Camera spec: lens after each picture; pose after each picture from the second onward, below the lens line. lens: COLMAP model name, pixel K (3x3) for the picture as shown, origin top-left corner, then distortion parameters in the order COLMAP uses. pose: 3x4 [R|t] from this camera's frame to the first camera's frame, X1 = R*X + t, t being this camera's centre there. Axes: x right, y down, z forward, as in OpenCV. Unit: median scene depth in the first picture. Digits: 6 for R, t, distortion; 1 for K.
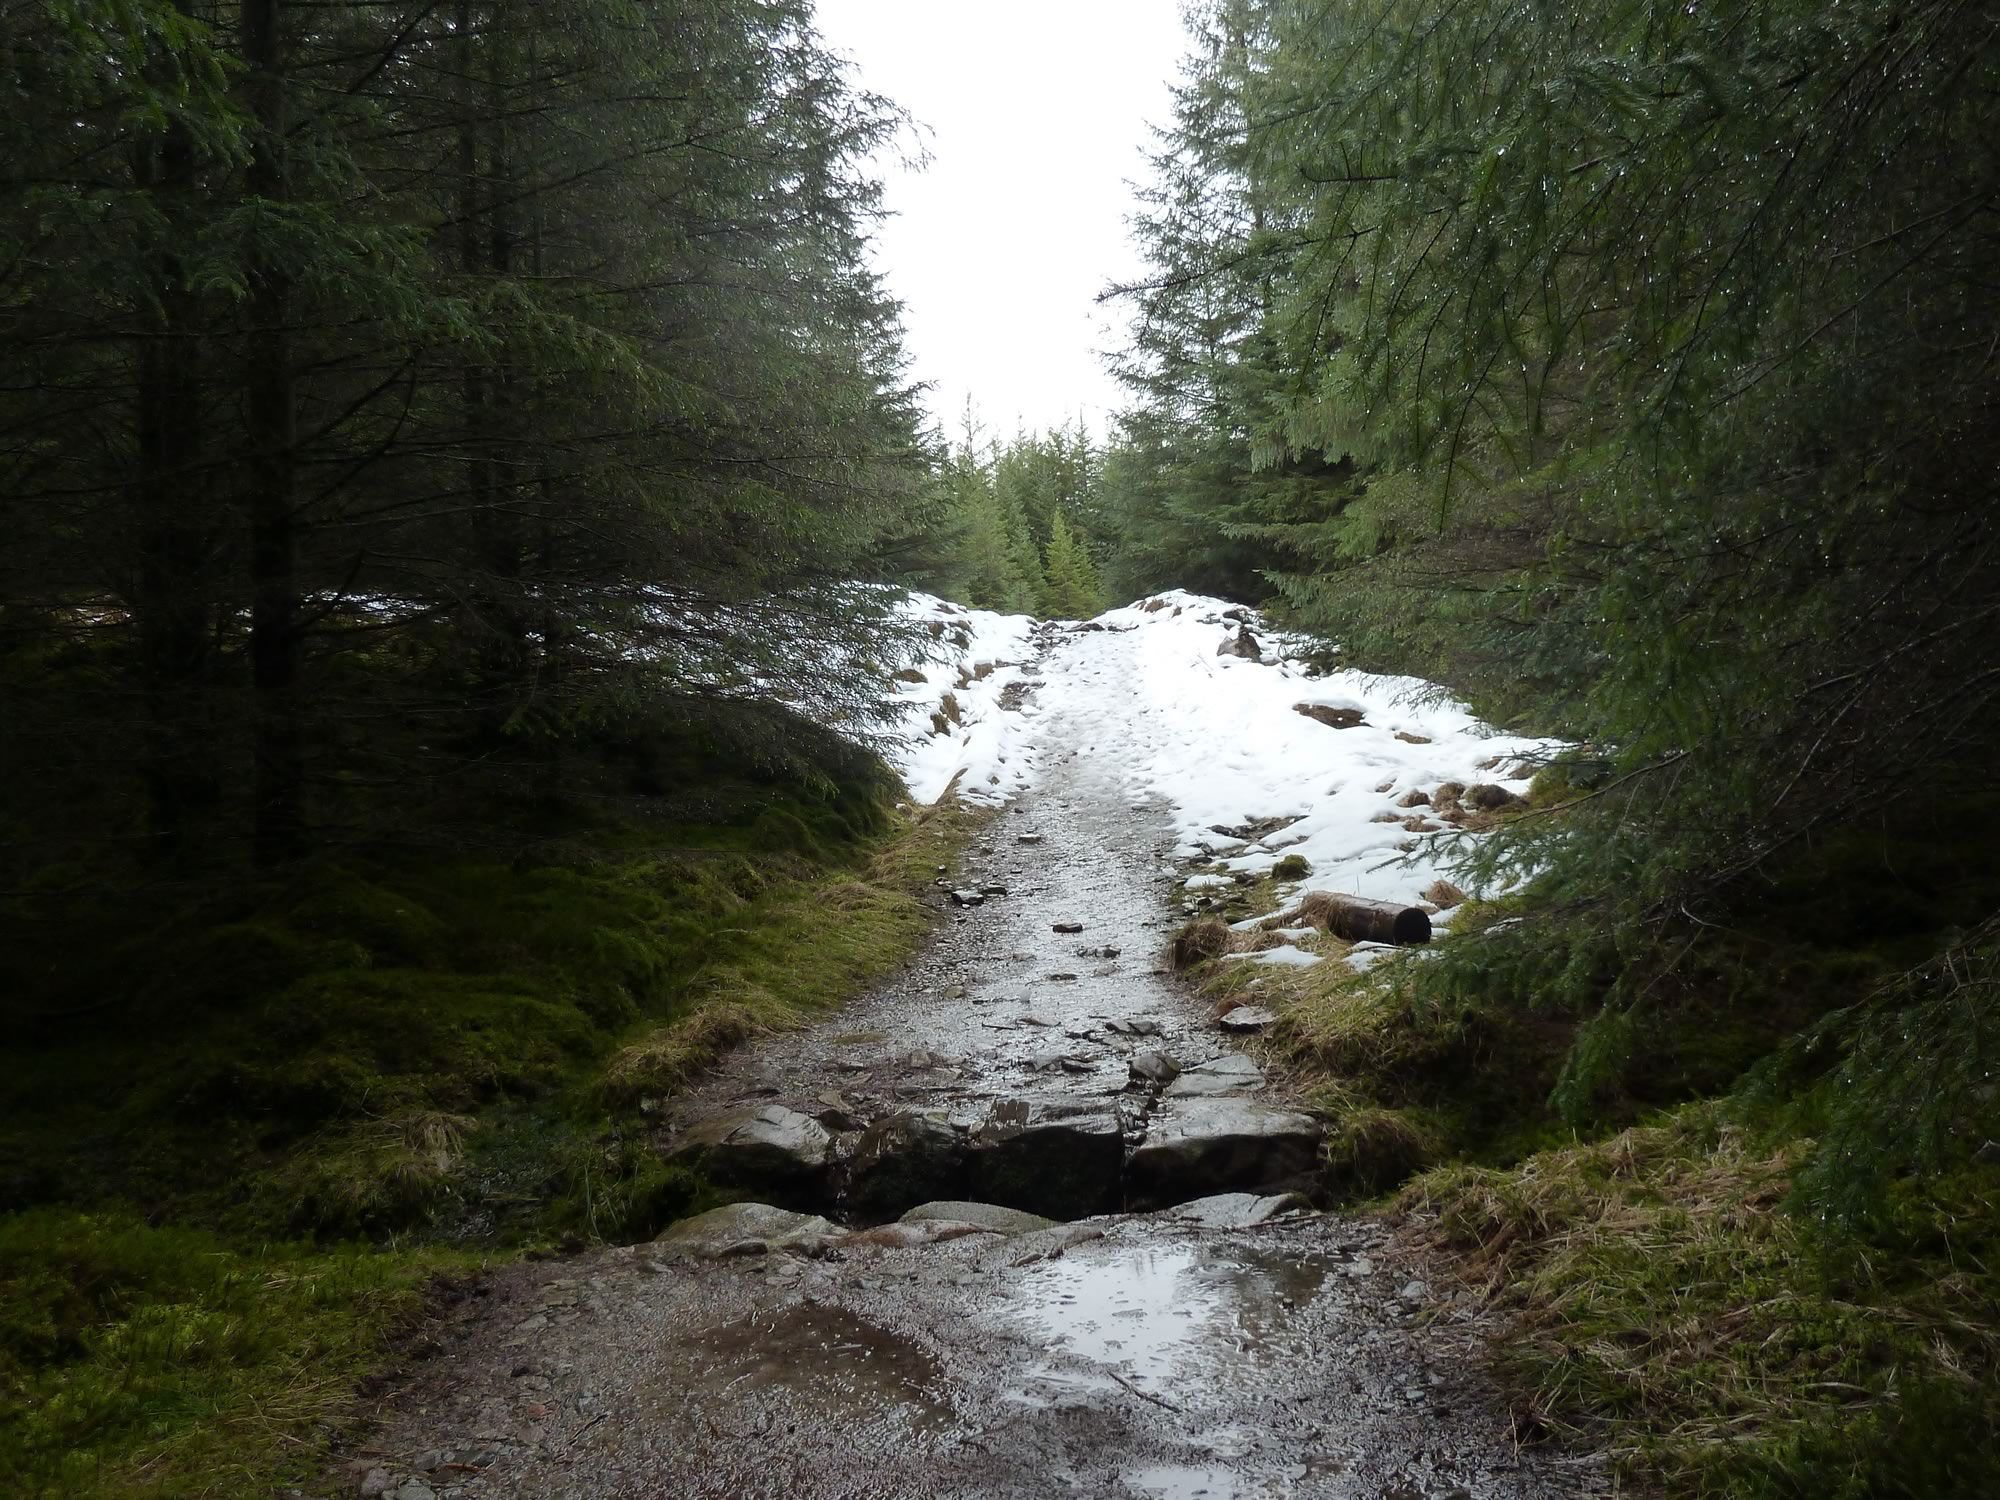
lens RADIAL K [[1549.2, 0, 1000.0], [0, 1549.2, 750.0], [0, 0, 1]] dist [-0.005782, -0.000929]
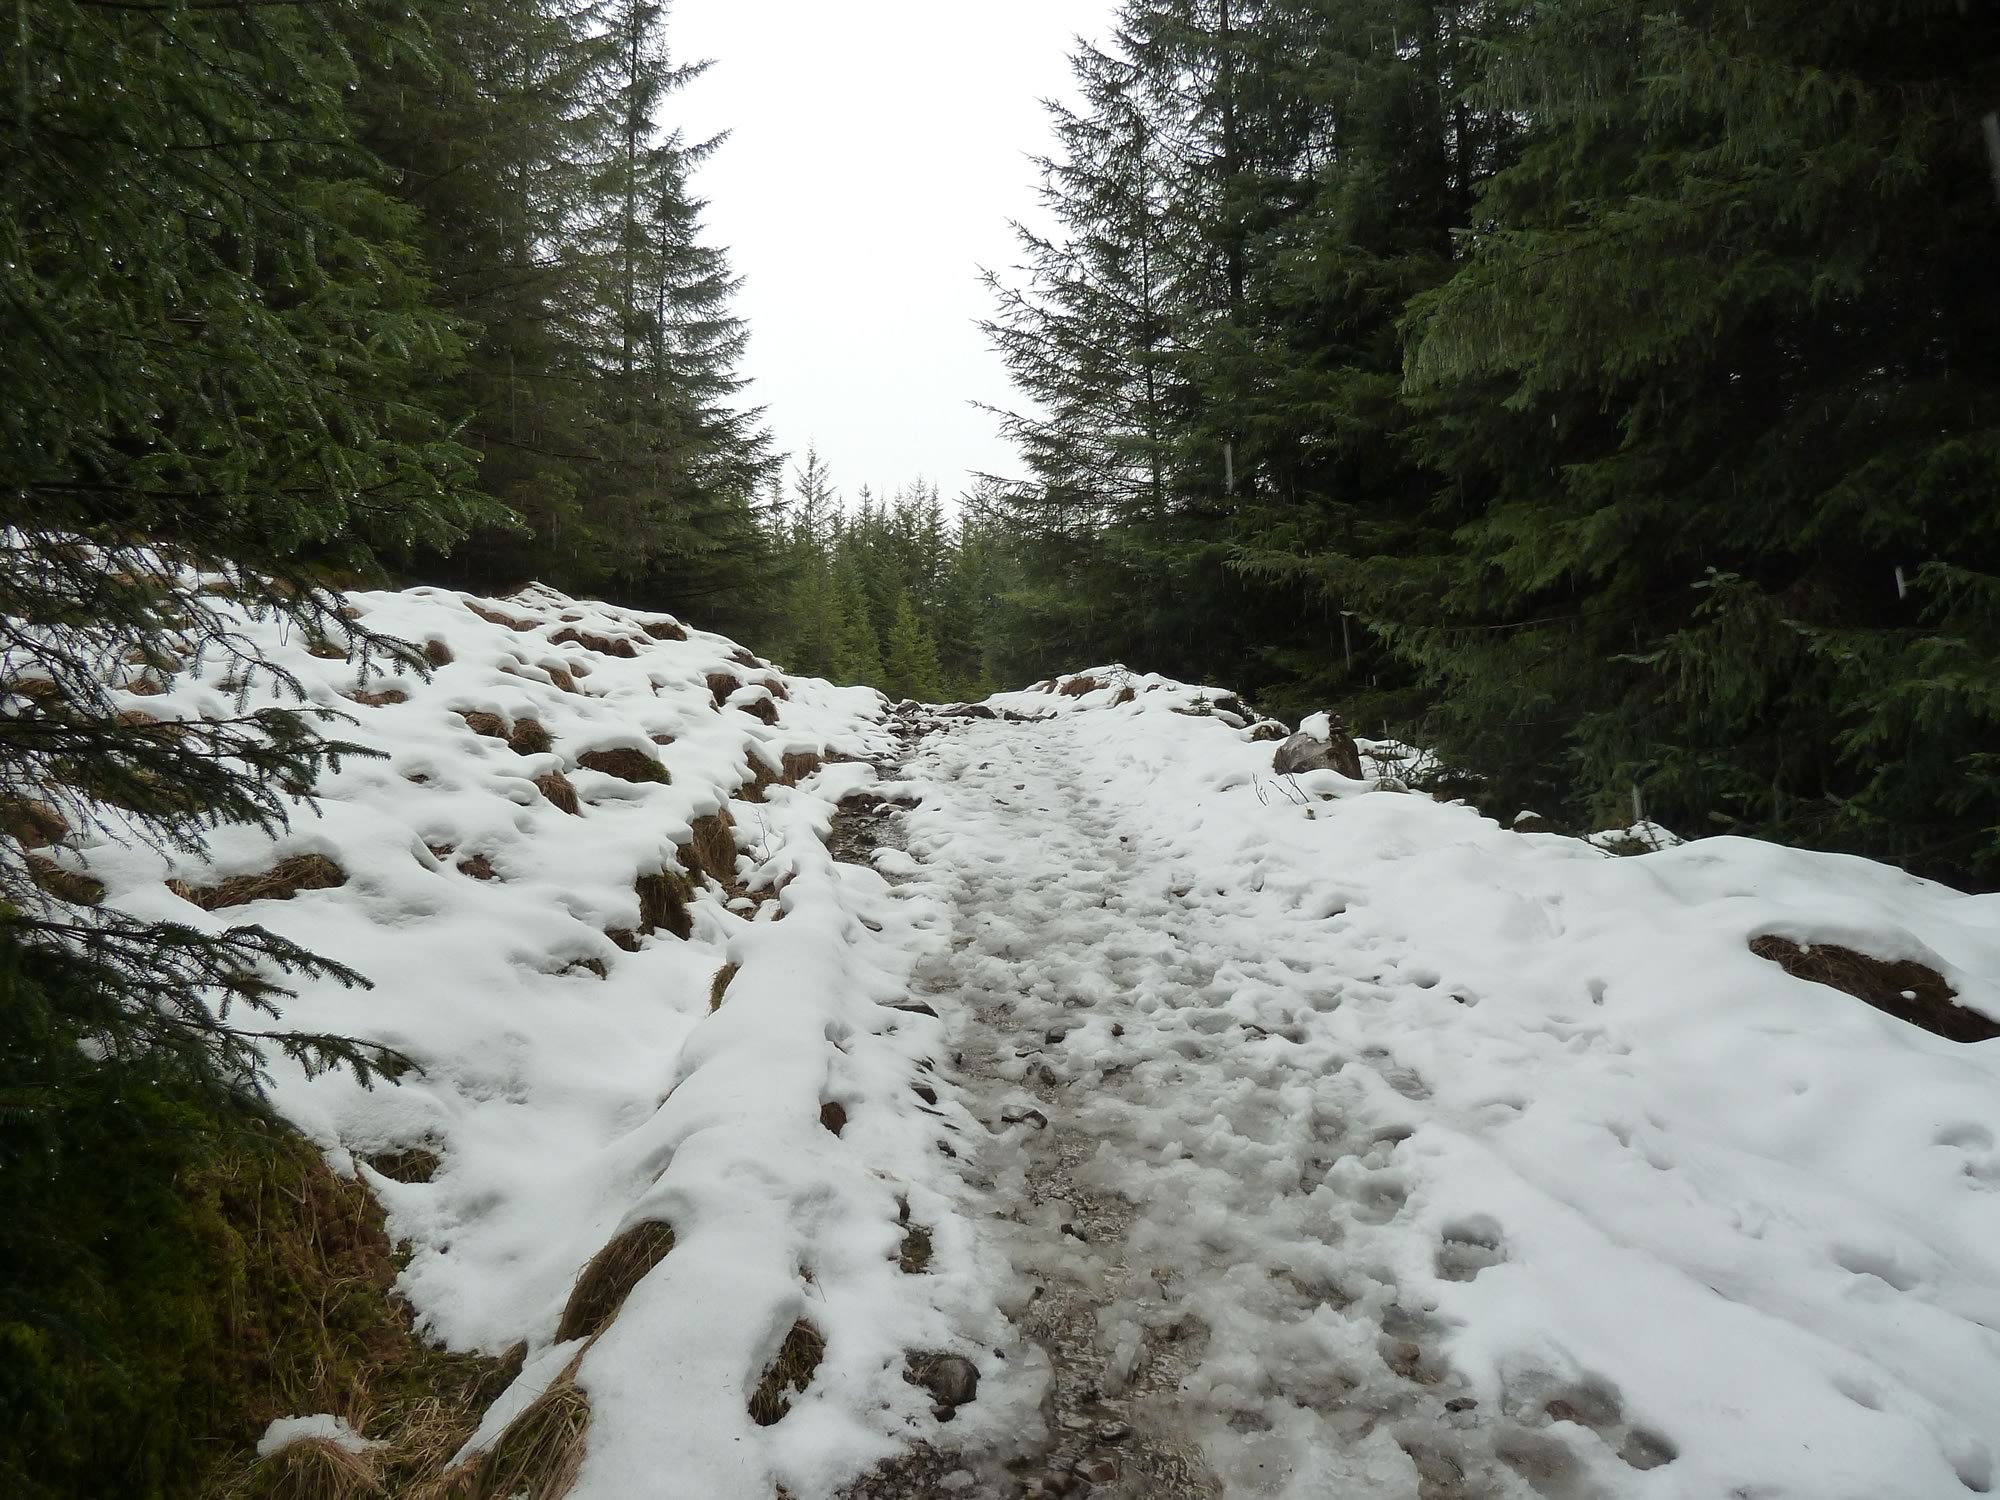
lens RADIAL K [[1549.2, 0, 1000.0], [0, 1549.2, 750.0], [0, 0, 1]] dist [-0.005782, -0.000929]
pose [[0.990657, 0.076402, 0.112964, -0.002843], [-0.068463, 0.995011, -0.072571, -0.018242], [-0.117945, 0.064159, 0.990945, 0.372768]]
